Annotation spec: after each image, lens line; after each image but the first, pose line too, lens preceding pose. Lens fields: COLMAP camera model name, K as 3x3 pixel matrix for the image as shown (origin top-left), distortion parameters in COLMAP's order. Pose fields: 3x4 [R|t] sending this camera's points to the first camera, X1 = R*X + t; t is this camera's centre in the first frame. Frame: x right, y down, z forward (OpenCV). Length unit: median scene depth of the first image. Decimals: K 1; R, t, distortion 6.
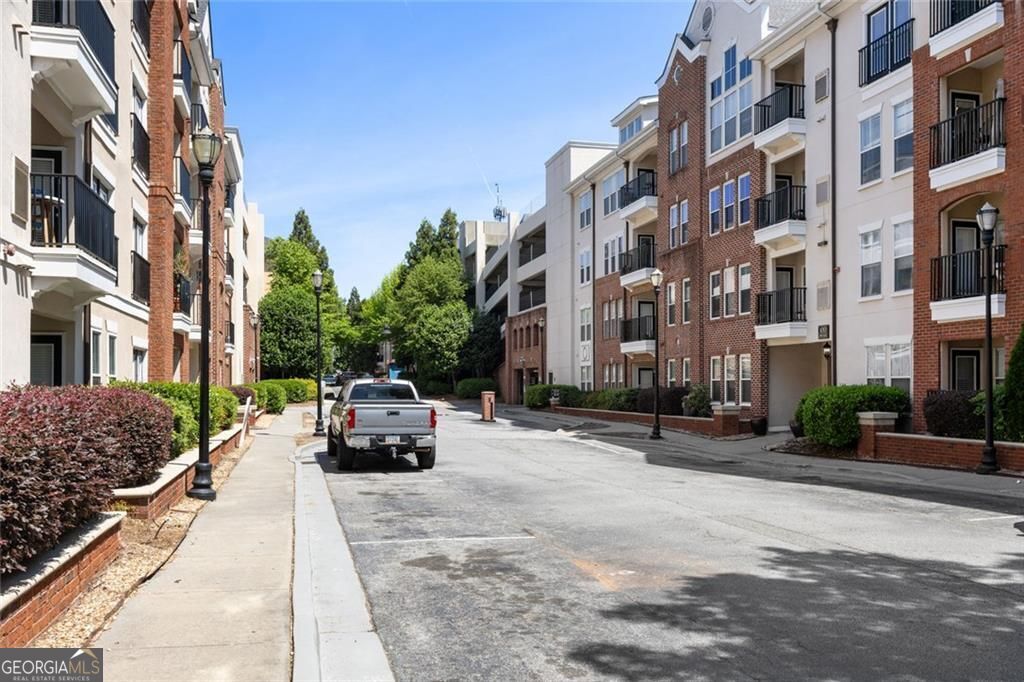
lens RADIAL K [[839.9, 0, 511.3], [0, 839.9, 342.1], [0, 0, 1]] dist [0.001078, 0.000095]
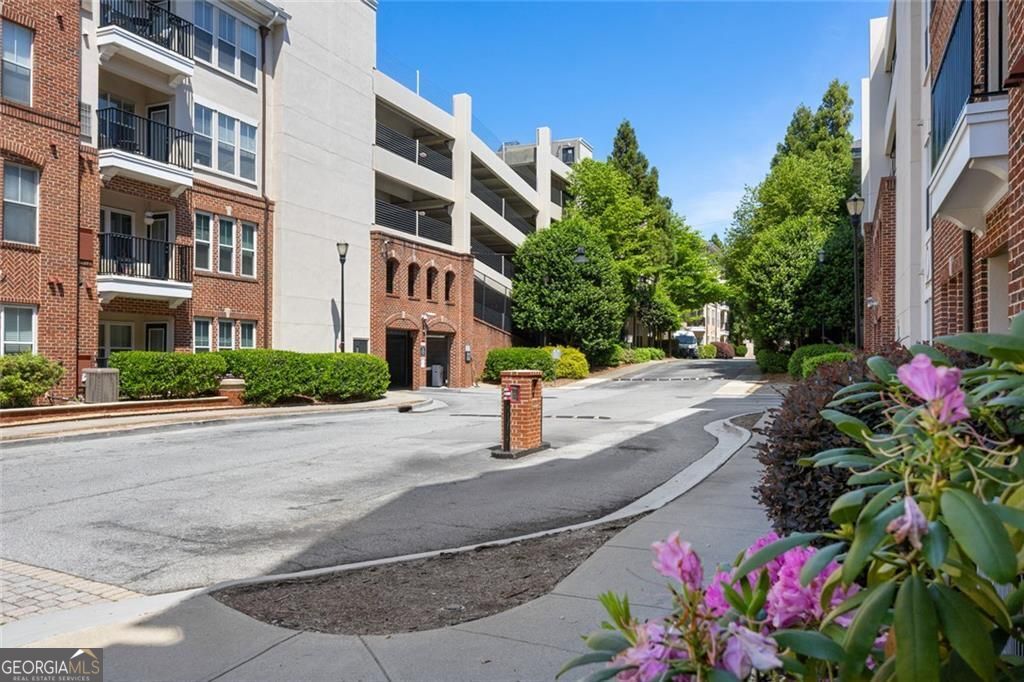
lens RADIAL K [[784.8, 0, 511.5], [0, 784.8, 345.6], [0, 0, 1]] dist [-0.004509, -0.002940]
pose [[0.791292, -0.006559, -0.611403, 0.110398], [0.023192, 0.999545, 0.019293, 0.028906], [0.610998, -0.029447, 0.791084, 0.455244]]
